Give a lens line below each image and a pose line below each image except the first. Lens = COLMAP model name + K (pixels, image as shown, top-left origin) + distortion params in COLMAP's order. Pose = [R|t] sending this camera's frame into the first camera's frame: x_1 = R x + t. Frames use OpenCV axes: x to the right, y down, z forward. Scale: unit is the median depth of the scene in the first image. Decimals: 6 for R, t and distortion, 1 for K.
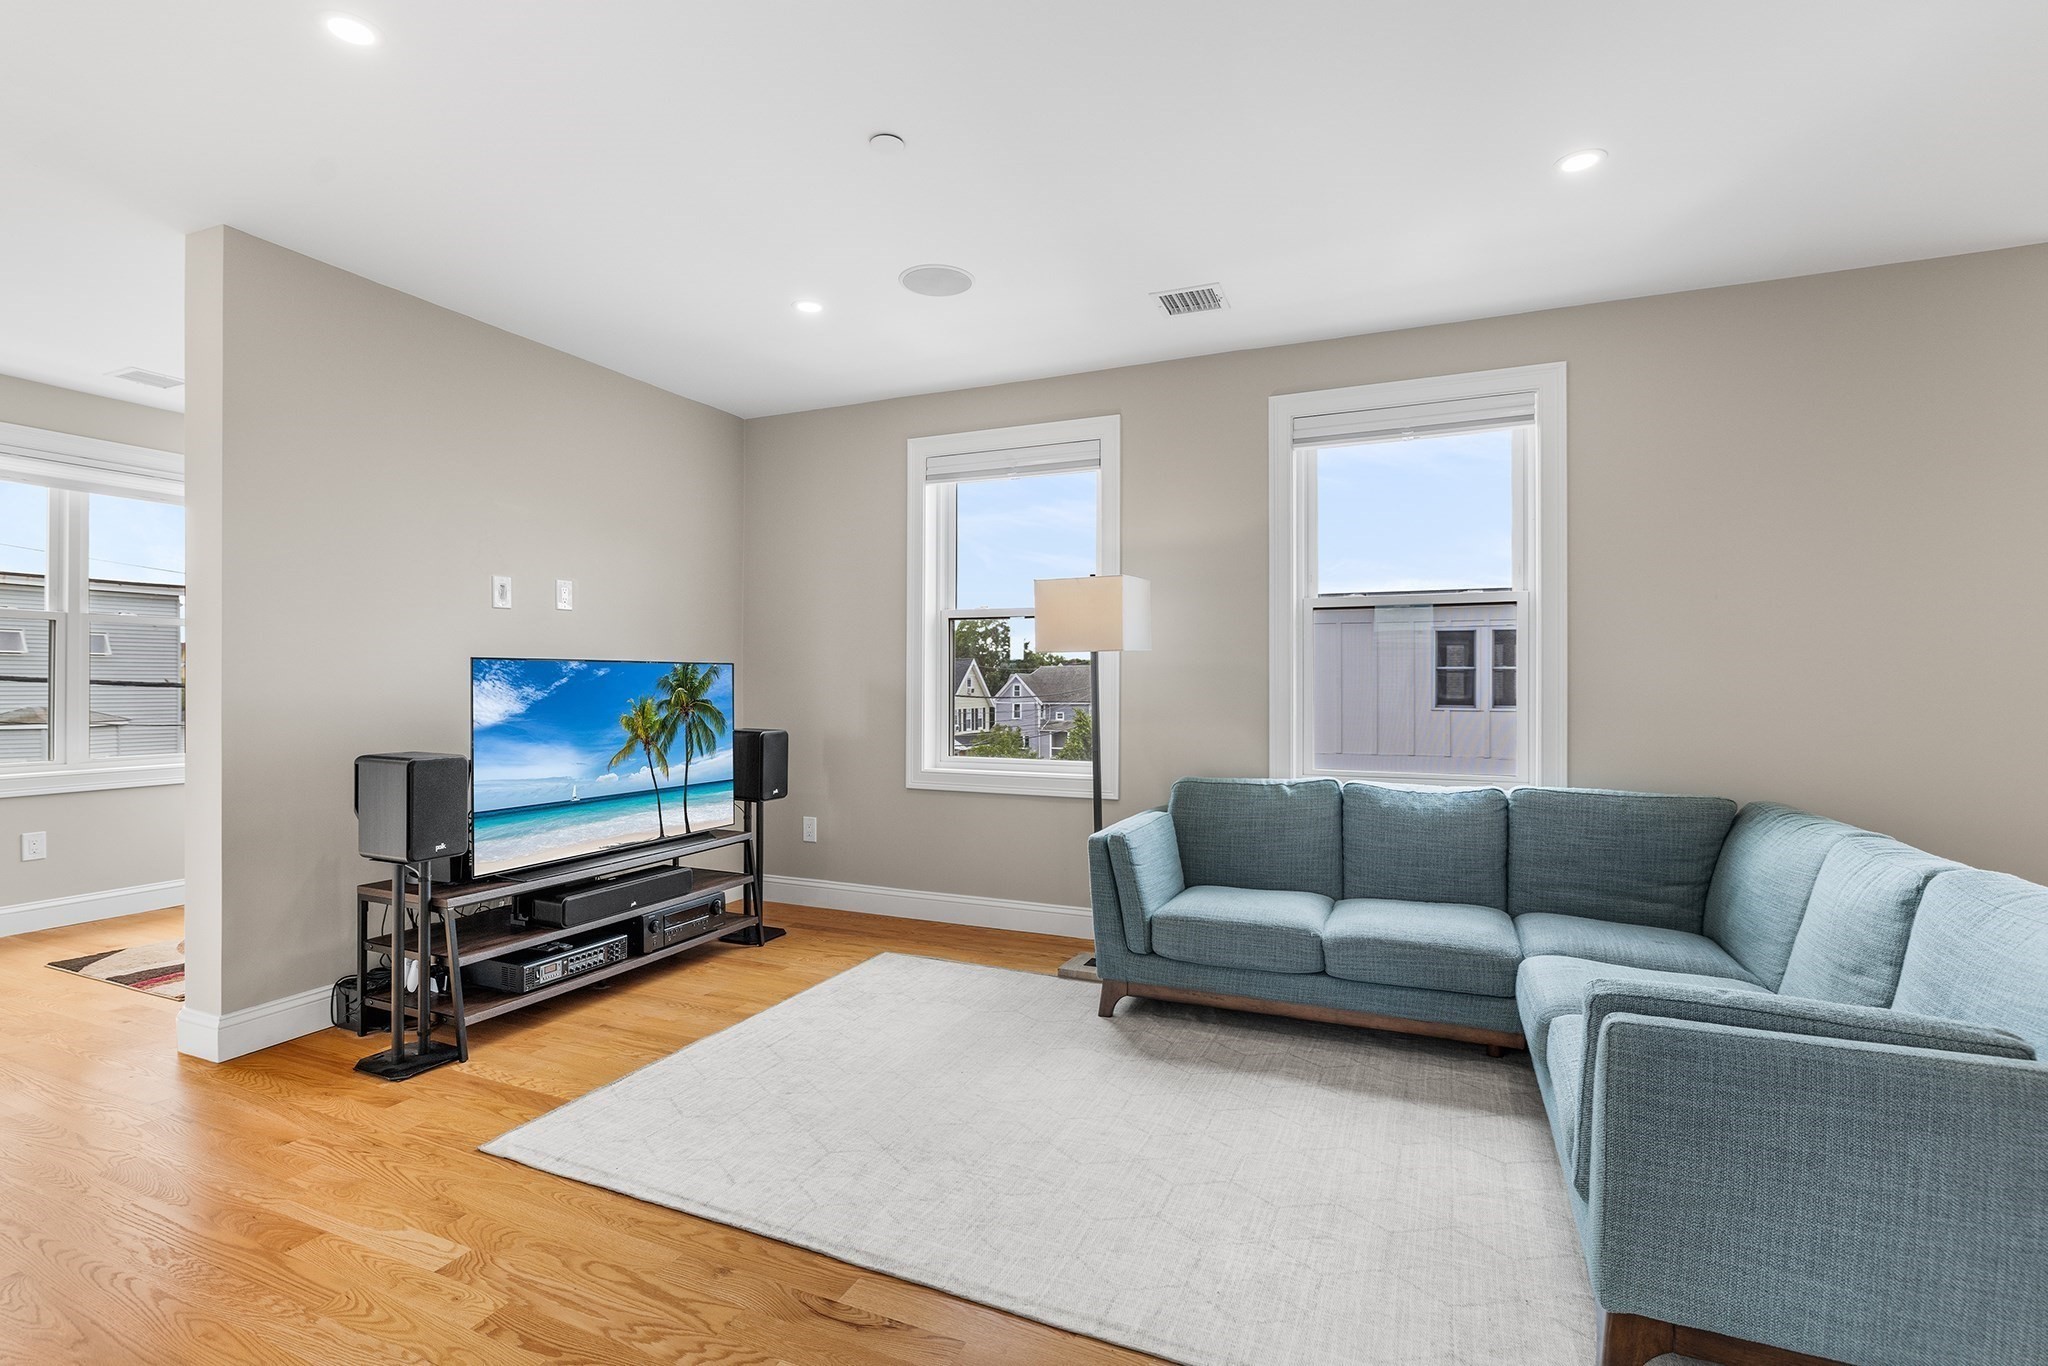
lens RADIAL K [[958.6, 0, 1006.6], [0, 958.6, 688.1], [0, 0, 1]] dist [-0.015013, 0.005242]
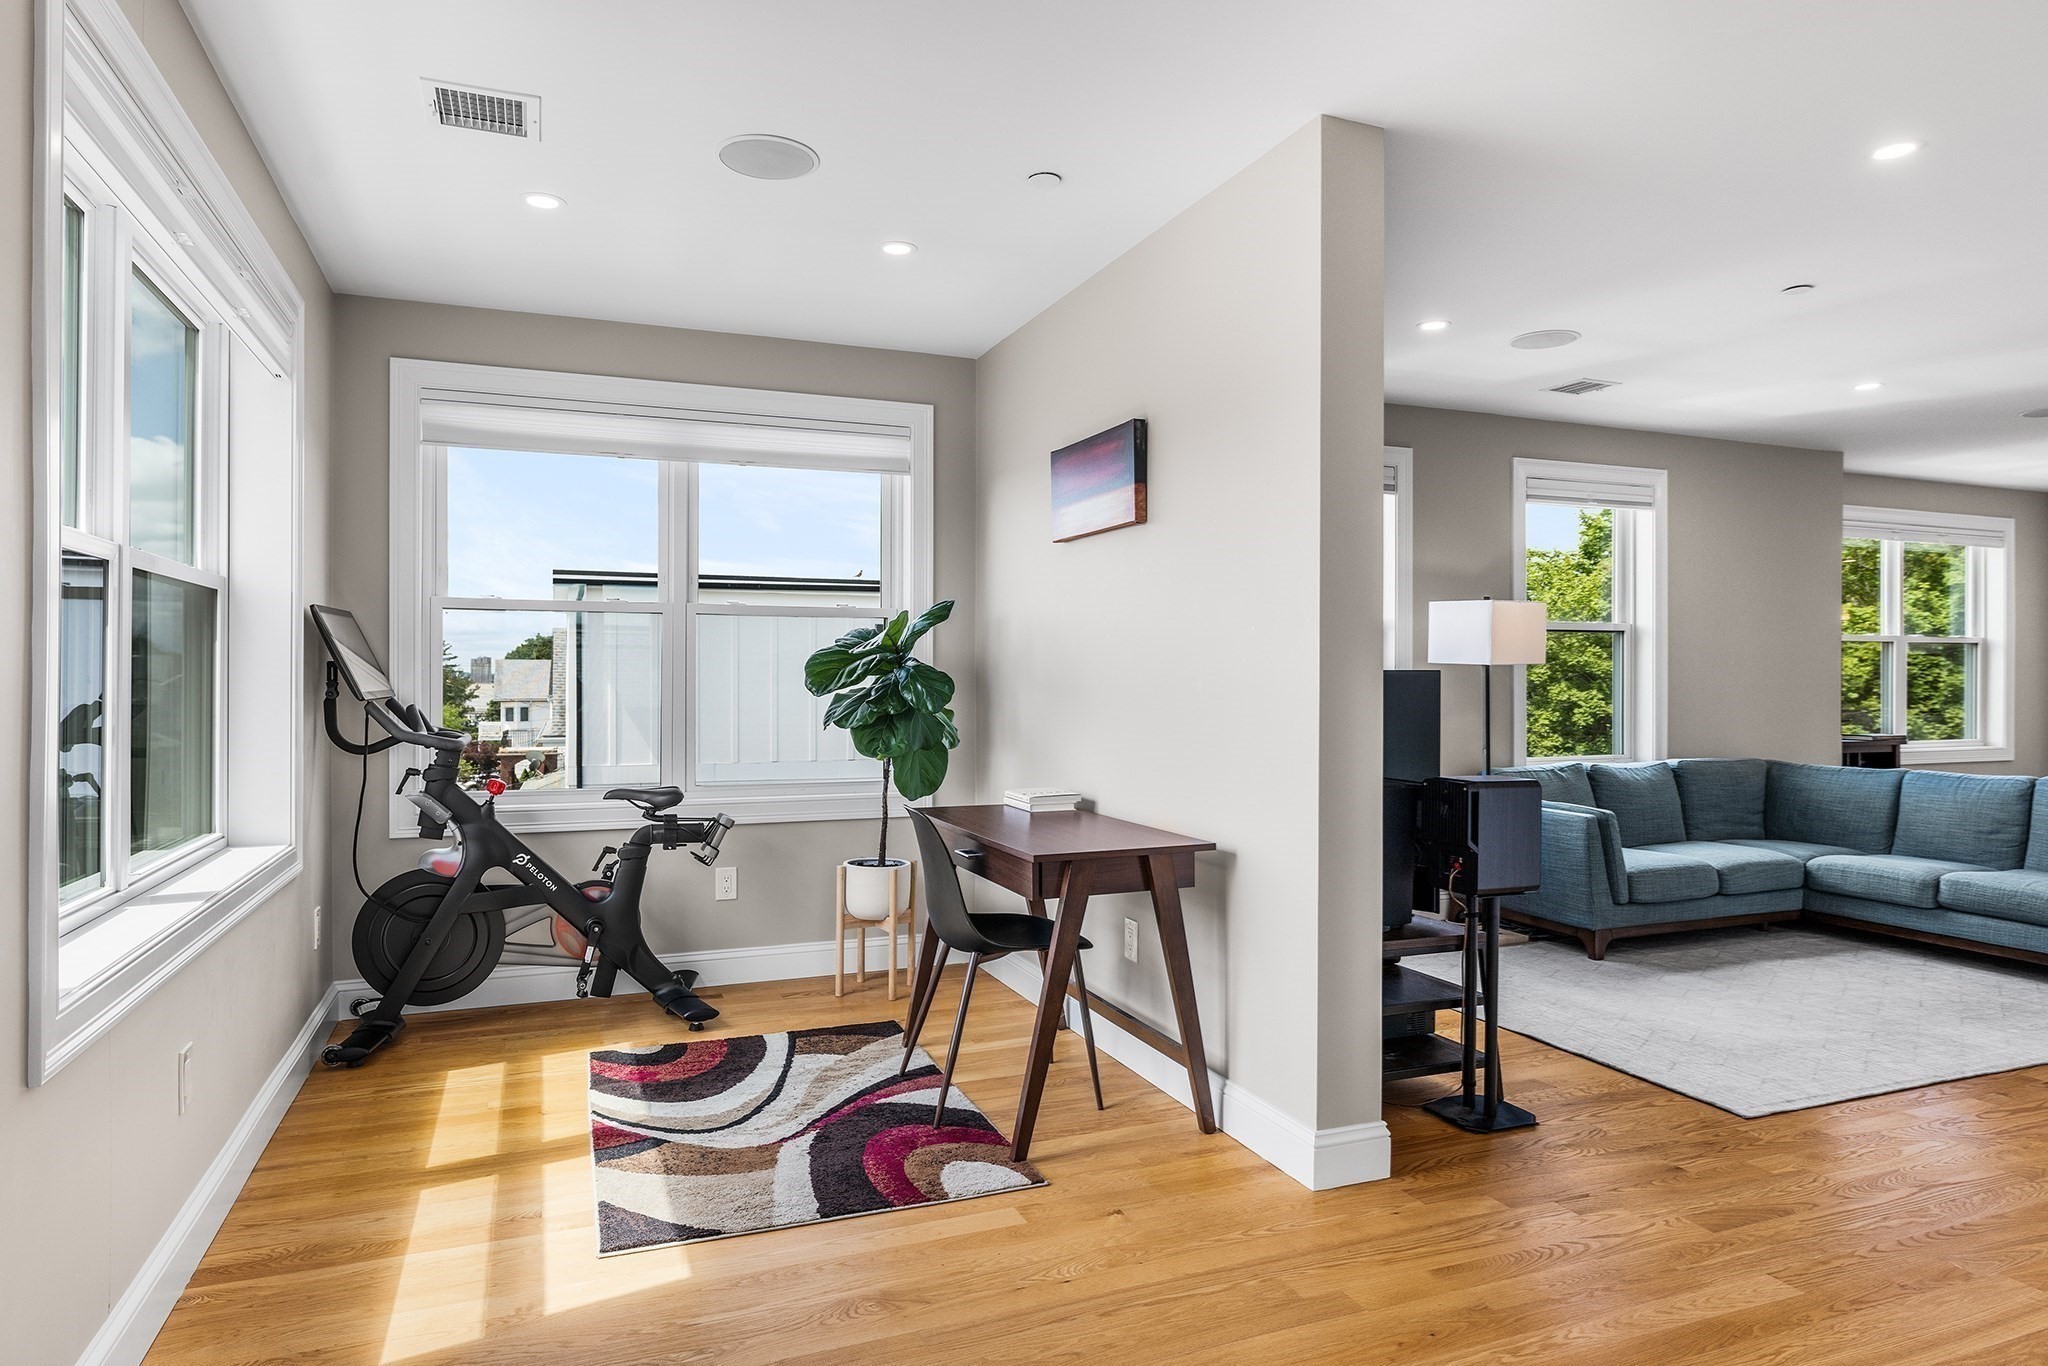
lens RADIAL K [[1239.2, 0, 1018.0], [0, 1239.2, 676.8], [0, 0, 1]] dist [0.005583, 0.001630]
pose [[0.685577, 0.000081, 0.728001, -1.408763], [0.003509, 0.999988, -0.003416, -0.019432], [-0.727992, 0.004896, 0.685568, 0.392918]]
